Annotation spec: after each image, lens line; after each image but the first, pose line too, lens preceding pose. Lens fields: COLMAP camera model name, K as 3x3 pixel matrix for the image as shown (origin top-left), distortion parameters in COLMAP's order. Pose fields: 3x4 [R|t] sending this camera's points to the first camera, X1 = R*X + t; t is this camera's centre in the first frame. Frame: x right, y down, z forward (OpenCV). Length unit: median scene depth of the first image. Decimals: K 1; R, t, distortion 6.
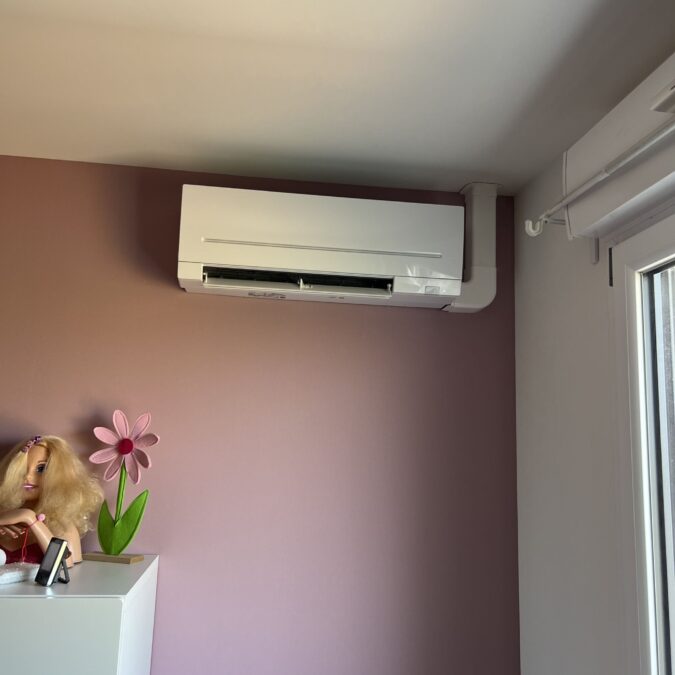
lens RADIAL K [[701.4, 0, 336.2], [0, 701.4, 337.9], [0, 0, 1]] dist [0.028537, 0.000000]
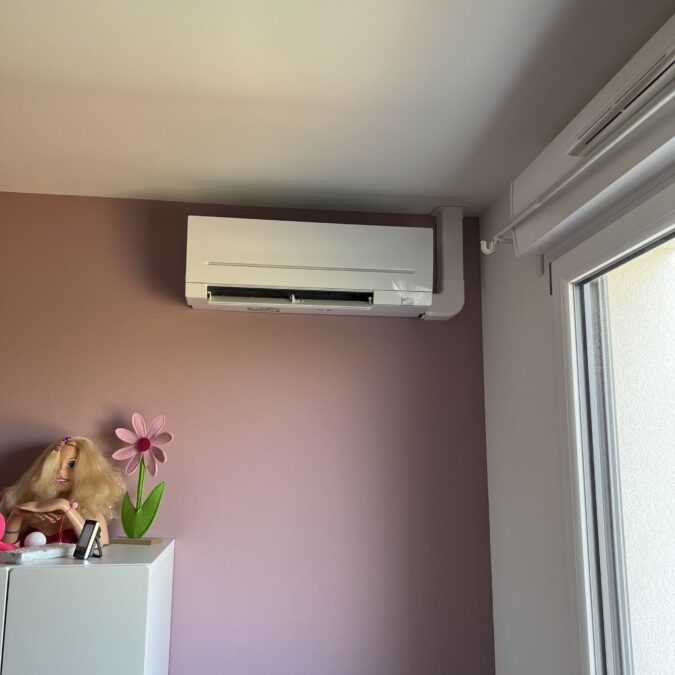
lens RADIAL K [[701.4, 0, 337.8], [0, 701.4, 337.2], [0, 0, 1]] dist [0.028537, 0.000000]
pose [[0.999636, -0.026680, 0.003954, 0.017977], [0.026744, 0.999494, -0.017239, 0.007580], [-0.003492, 0.017338, 0.999844, -0.154726]]
